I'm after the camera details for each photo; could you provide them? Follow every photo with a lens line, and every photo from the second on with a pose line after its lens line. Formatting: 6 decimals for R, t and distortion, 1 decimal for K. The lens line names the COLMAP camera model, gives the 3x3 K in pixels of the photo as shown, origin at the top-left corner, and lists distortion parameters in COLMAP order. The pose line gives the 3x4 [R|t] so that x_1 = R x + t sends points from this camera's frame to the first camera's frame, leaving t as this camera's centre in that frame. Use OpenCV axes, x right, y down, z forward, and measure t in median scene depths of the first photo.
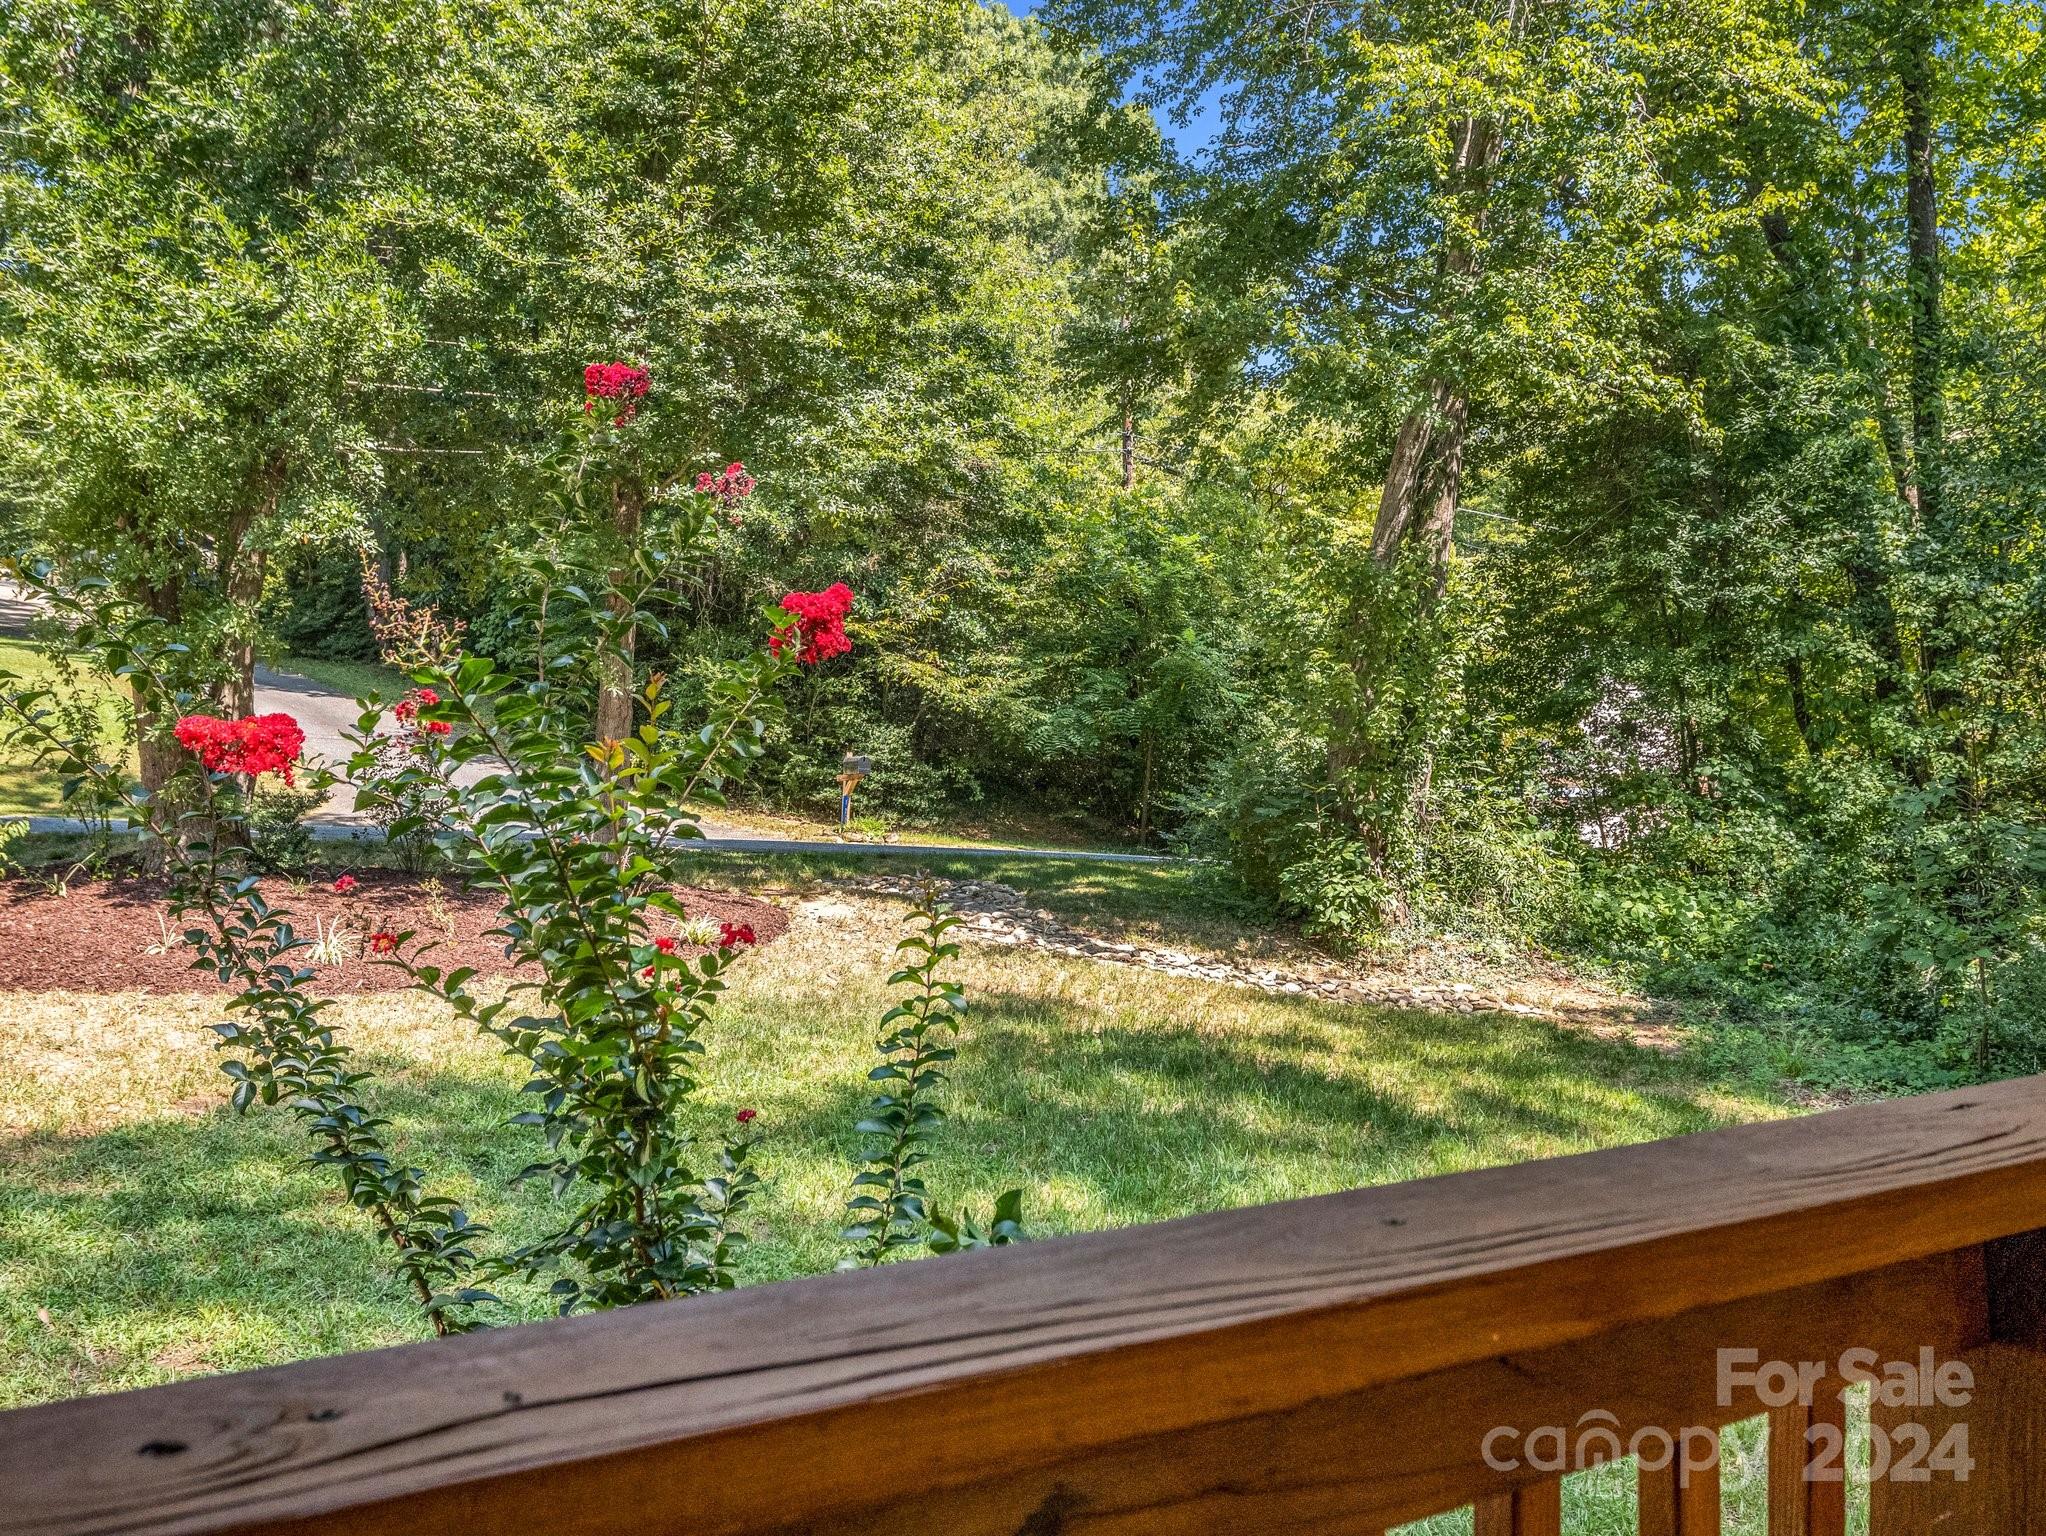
lens RADIAL K [[1797.6, 0, 1024.4], [0, 1797.6, 764.6], [0, 0, 1]] dist [-0.001058, -0.029061]
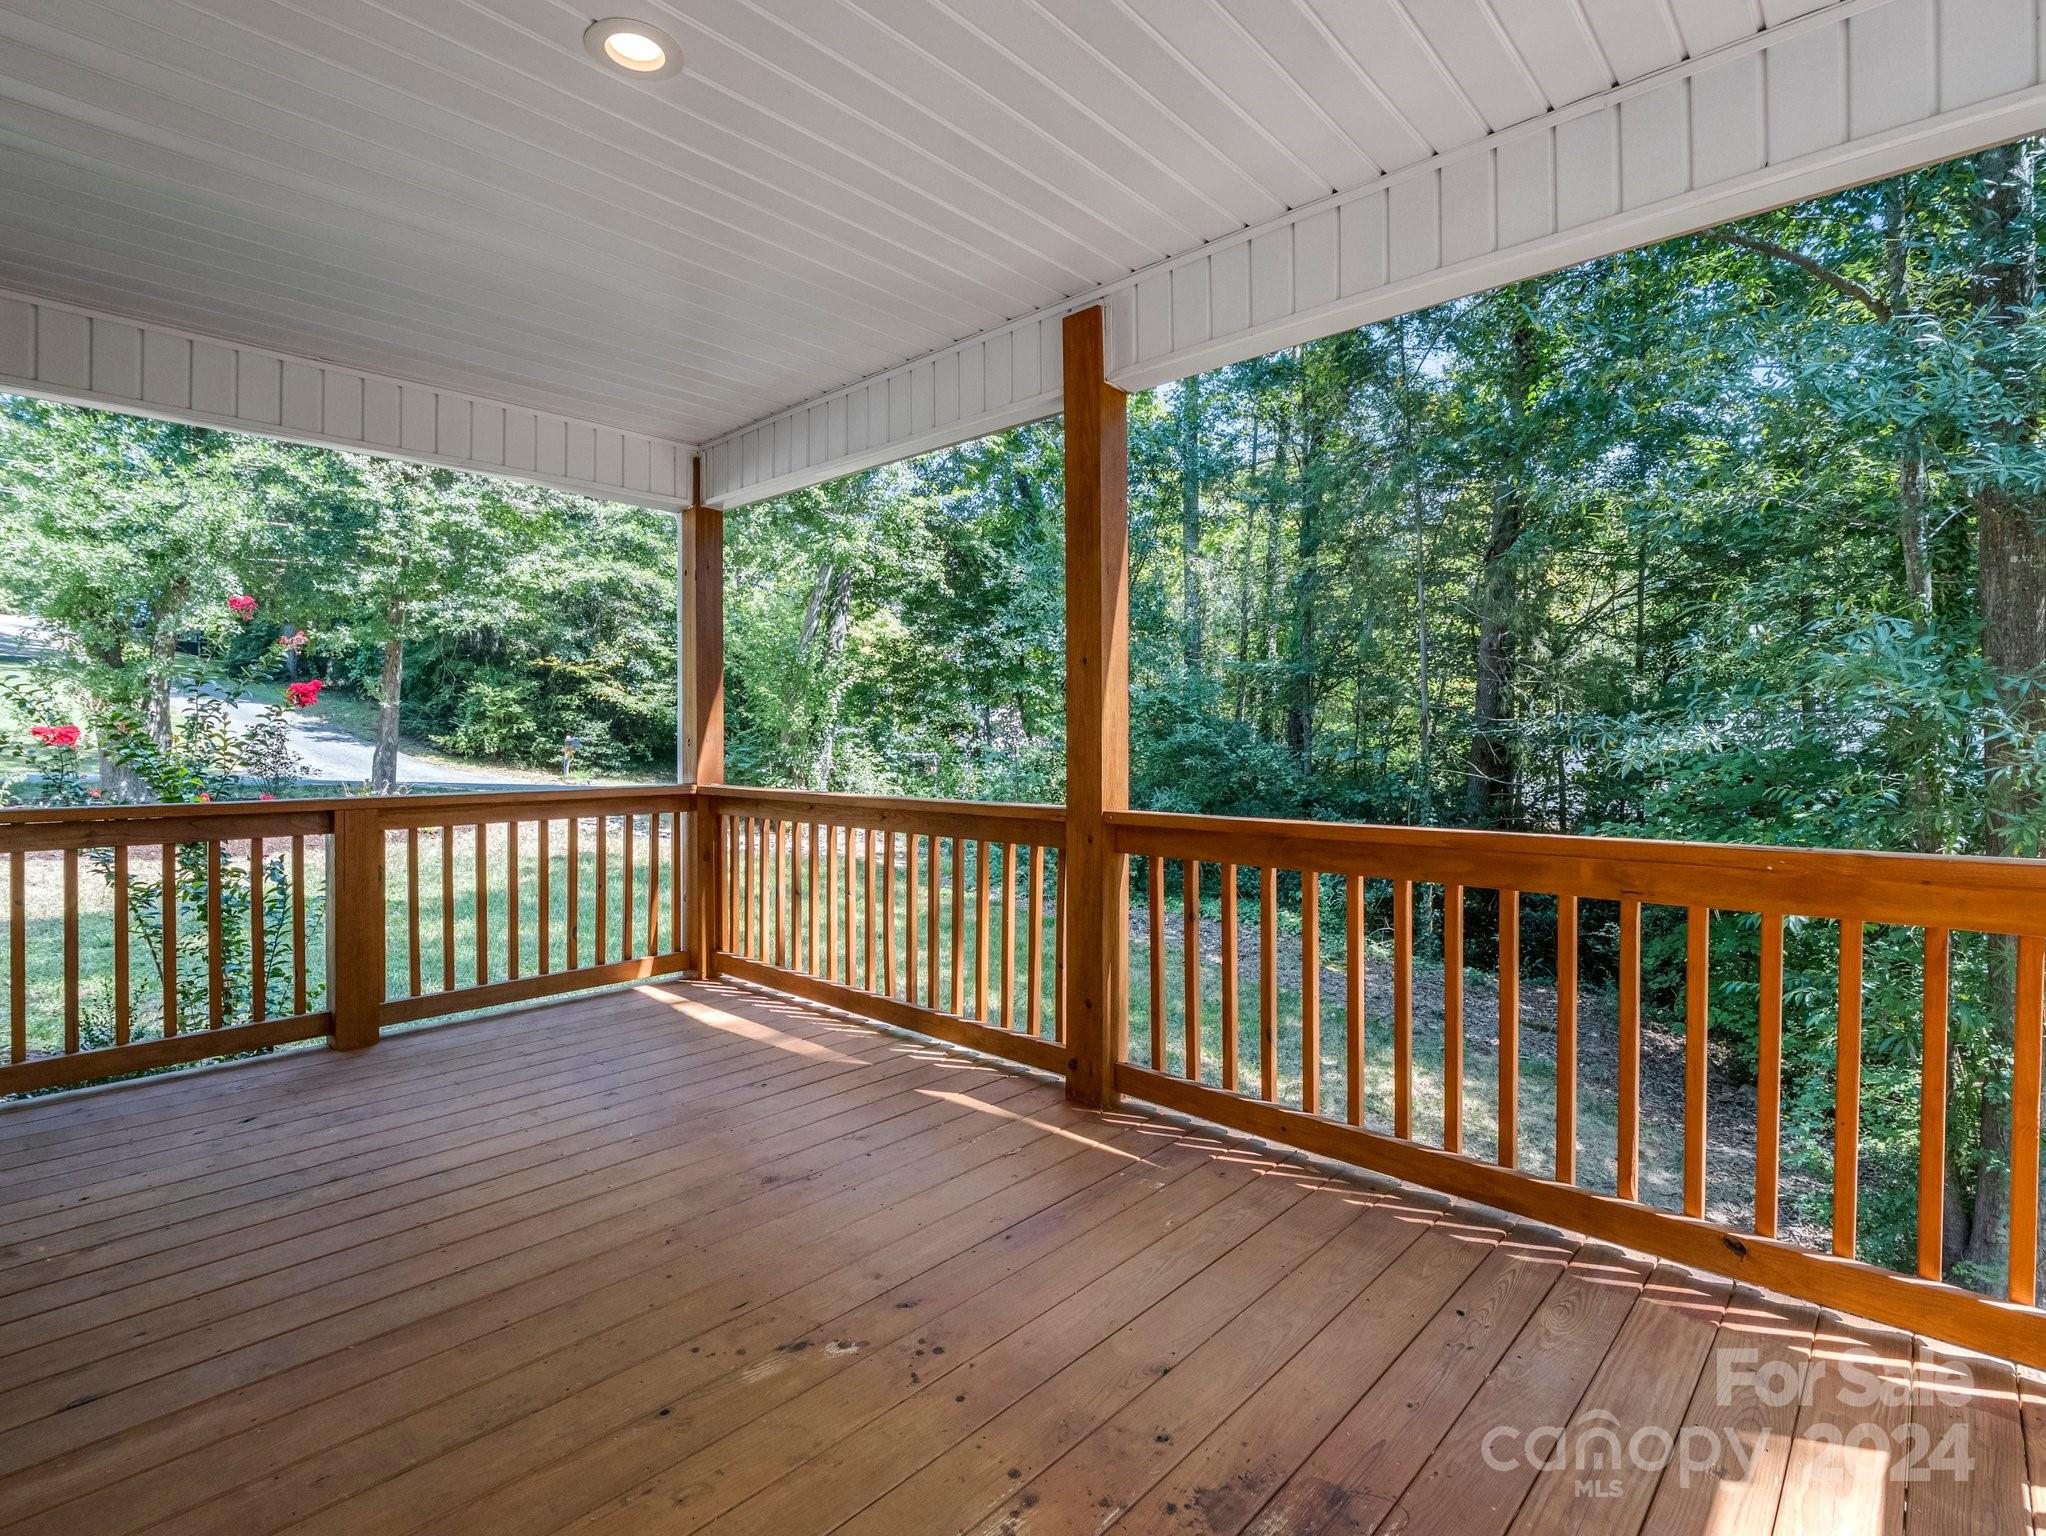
lens RADIAL K [[1028.8, 0, 1018.0], [0, 1028.8, 747.2], [0, 0, 1]] dist [-0.013275, 0.002531]
pose [[0.969491, -0.000875, 0.245124, 0.174827], [-0.000165, 0.999991, 0.004221, 0.000251], [-0.245125, -0.004132, 0.969483, -0.262930]]
